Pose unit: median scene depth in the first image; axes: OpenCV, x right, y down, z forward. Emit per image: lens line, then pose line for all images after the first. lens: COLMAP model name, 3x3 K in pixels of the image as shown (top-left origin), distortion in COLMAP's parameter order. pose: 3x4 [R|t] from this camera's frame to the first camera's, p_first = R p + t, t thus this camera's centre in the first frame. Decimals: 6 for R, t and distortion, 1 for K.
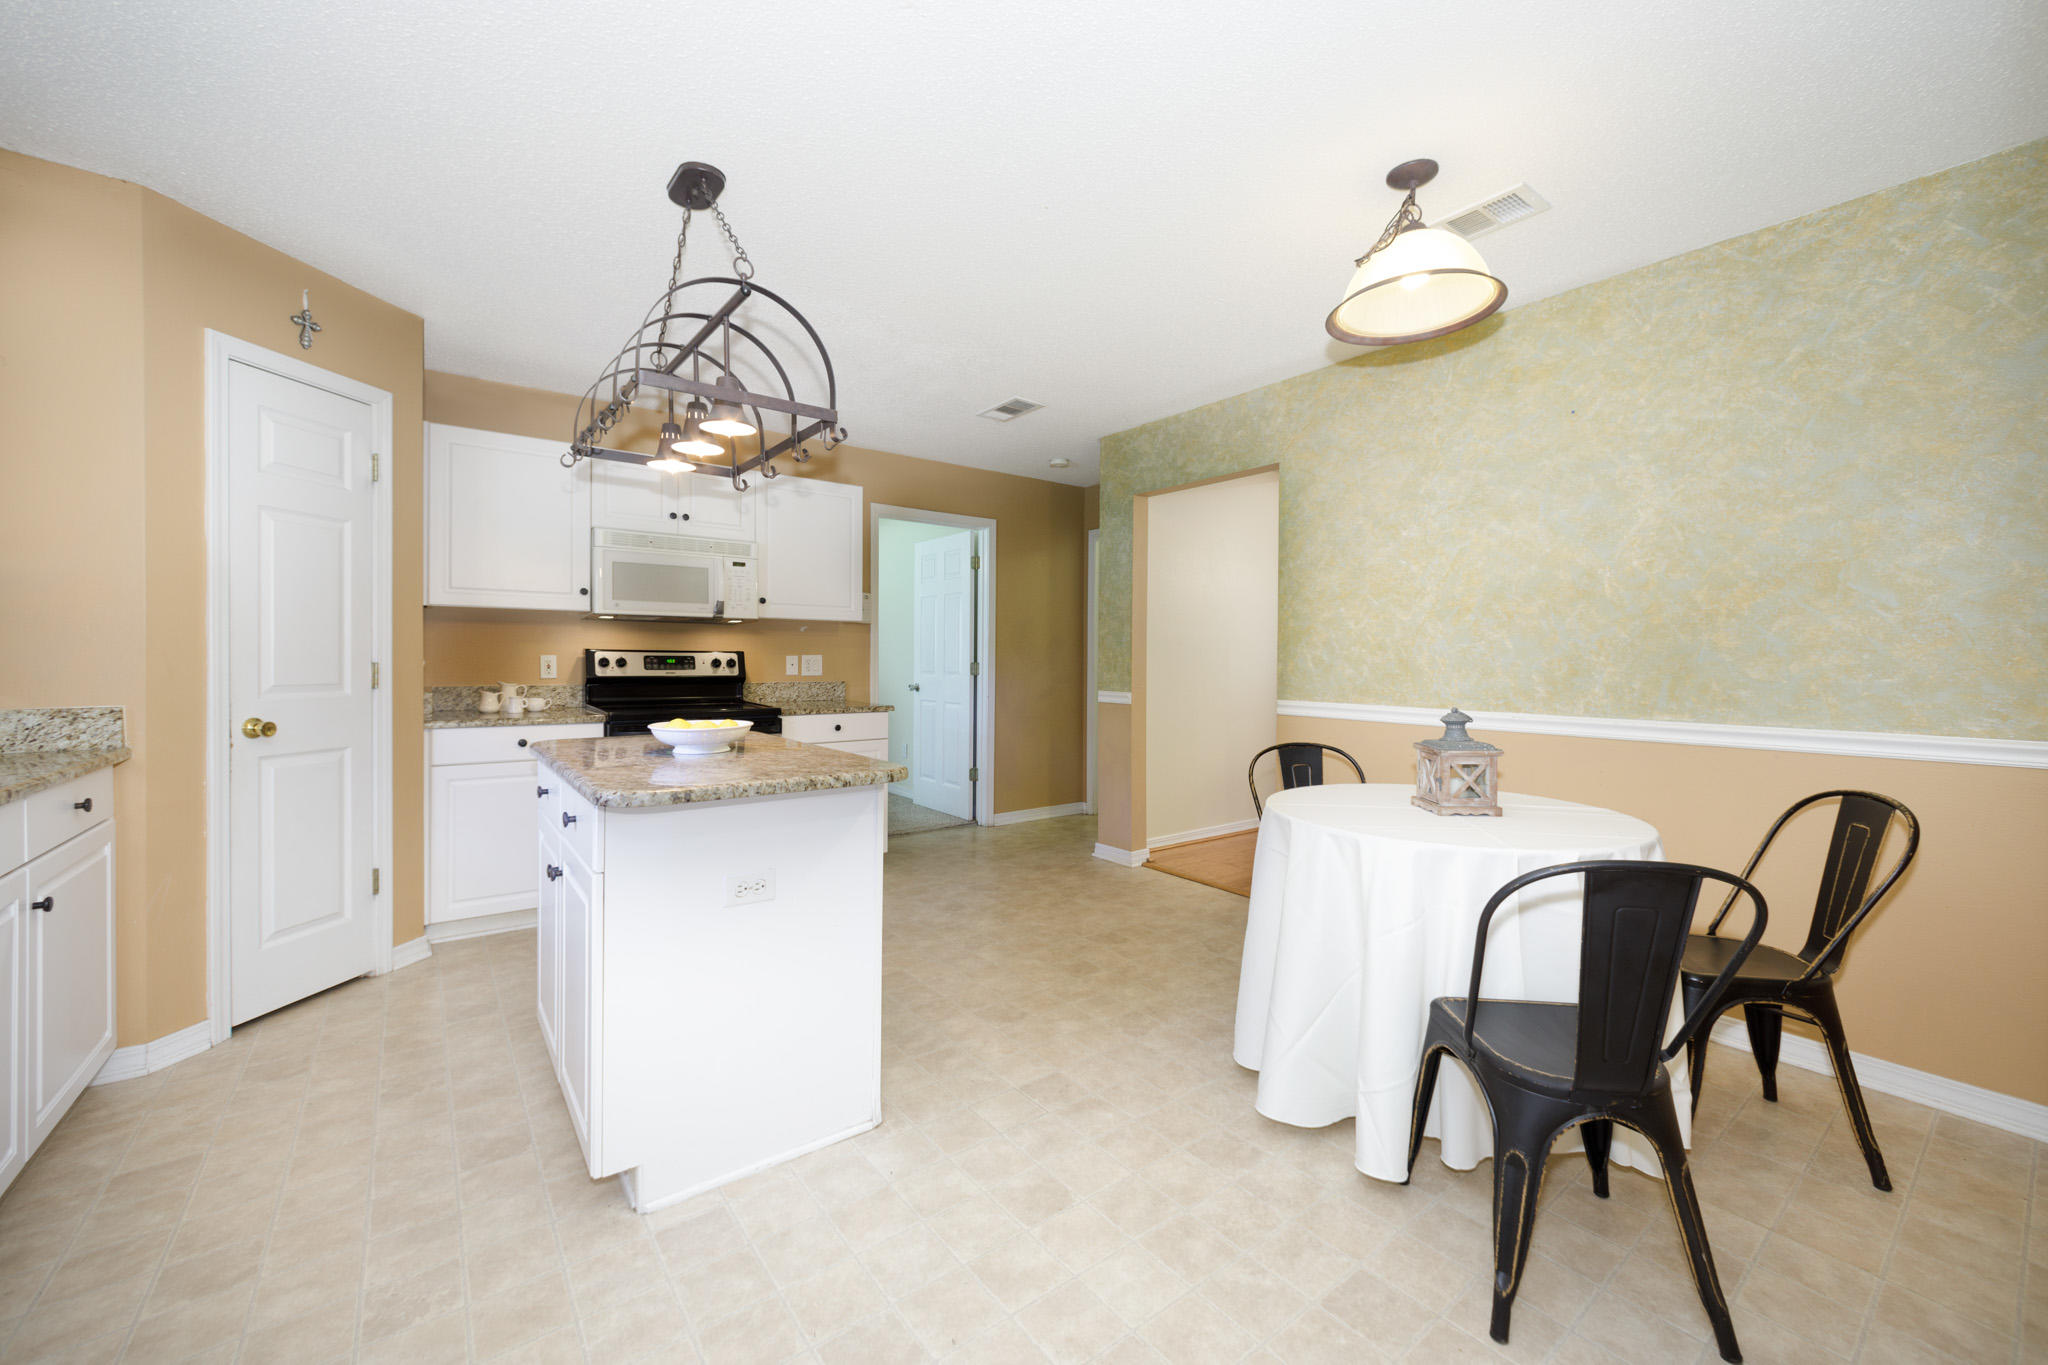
lens RADIAL K [[807.9, 0, 1027.6], [0, 807.9, 669.6], [0, 0, 1]] dist [0.007966, -0.000102]
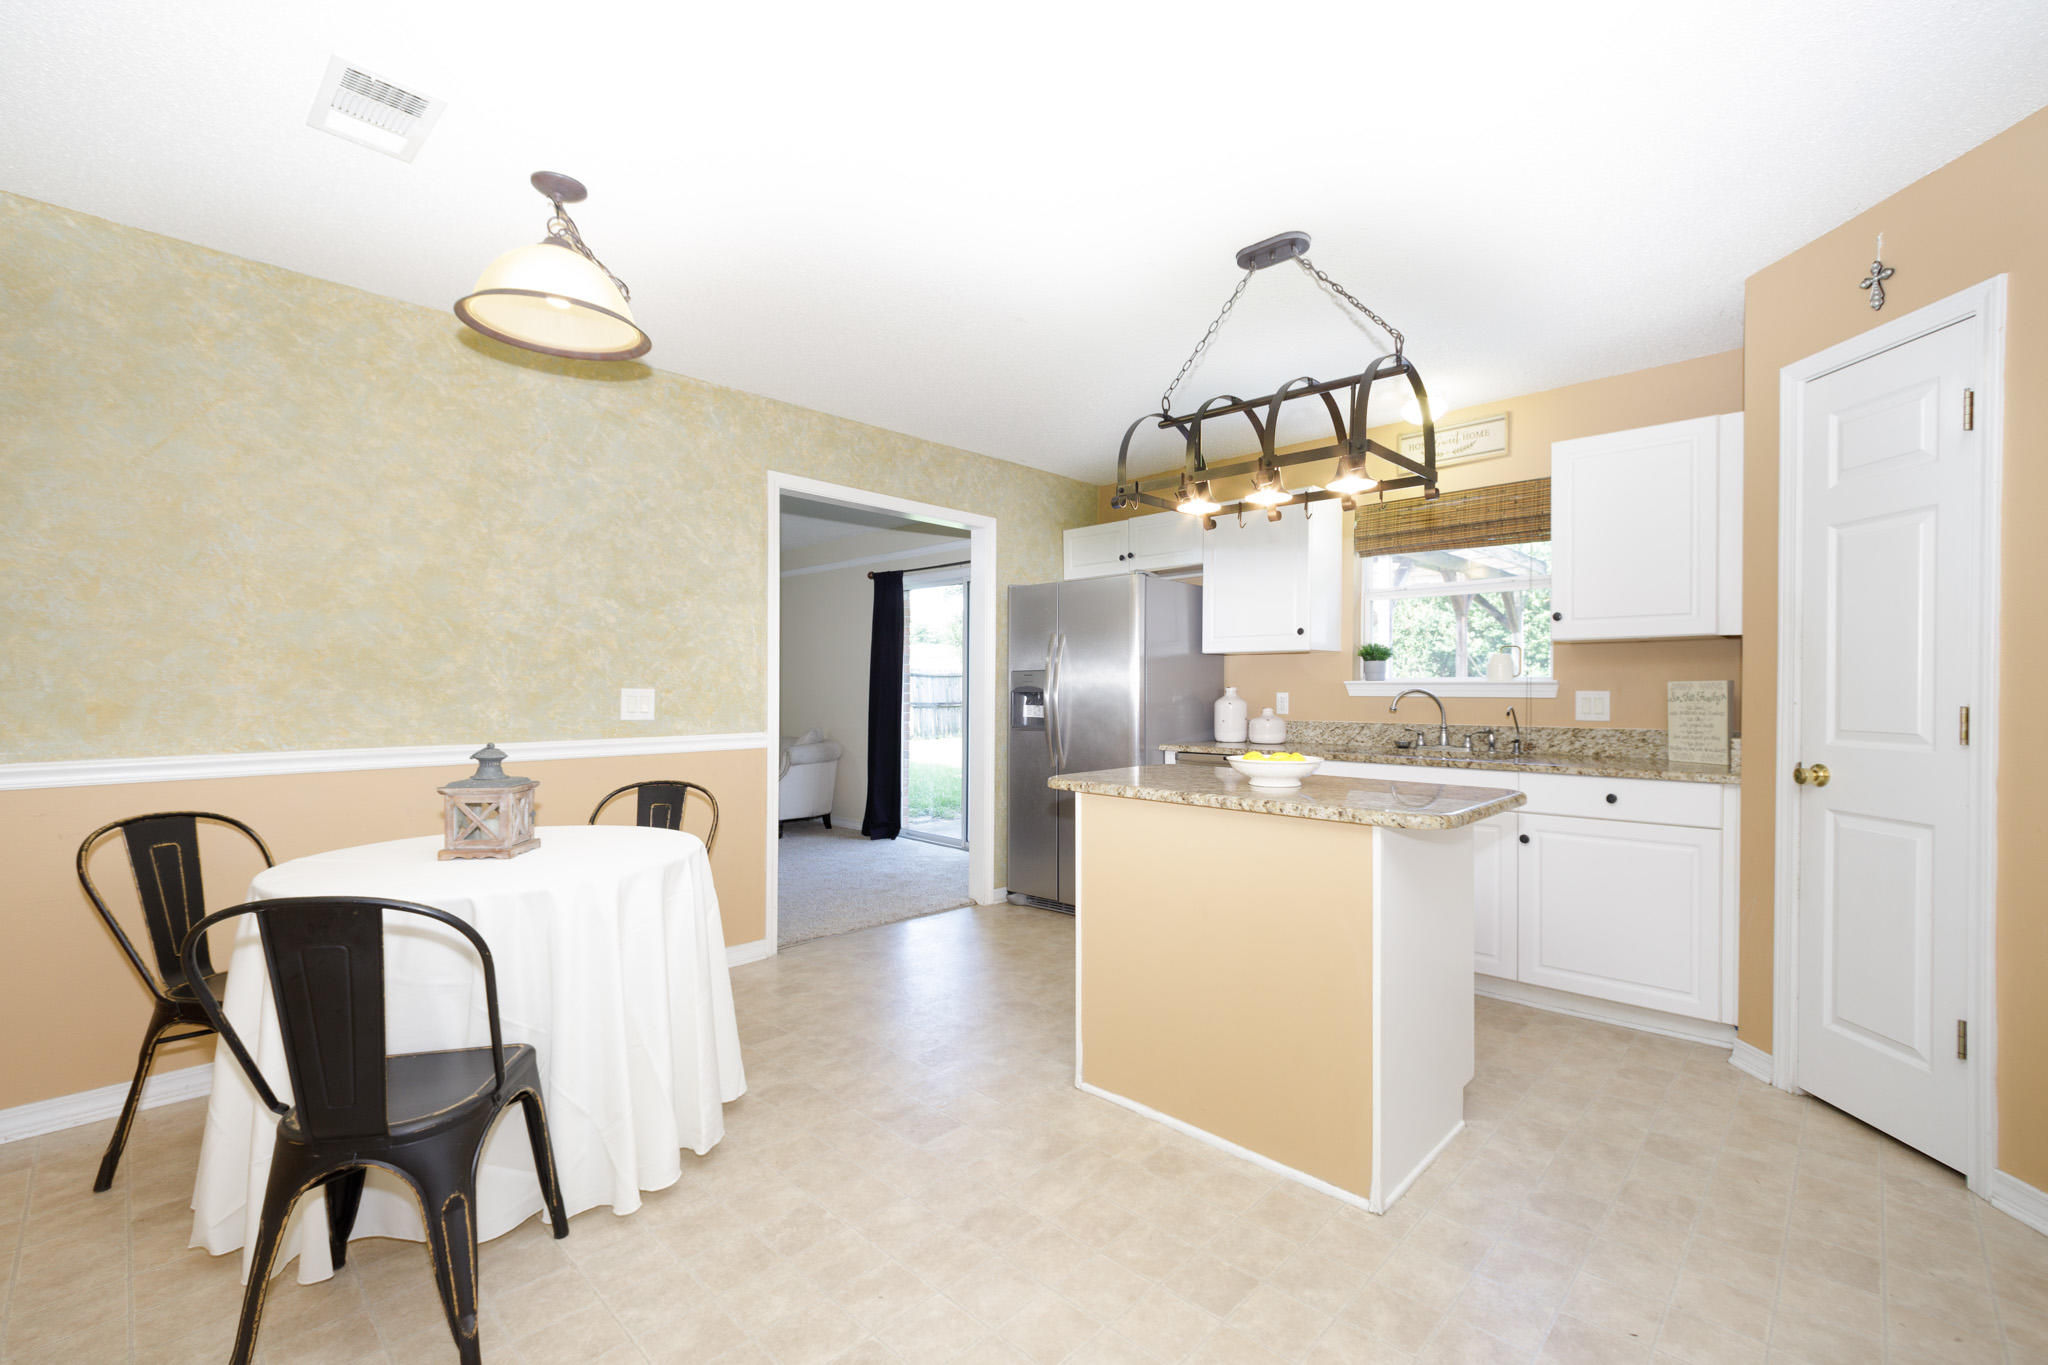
lens RADIAL K [[858.8, 0, 1051.1], [0, 858.8, 691.9], [0, 0, 1]] dist [-0.000794, -0.000183]
pose [[-0.988437, -0.006262, -0.151505, 0.024655], [-0.008931, 0.999817, 0.016944, -0.018665], [0.151371, 0.018101, -0.988311, 1.157123]]
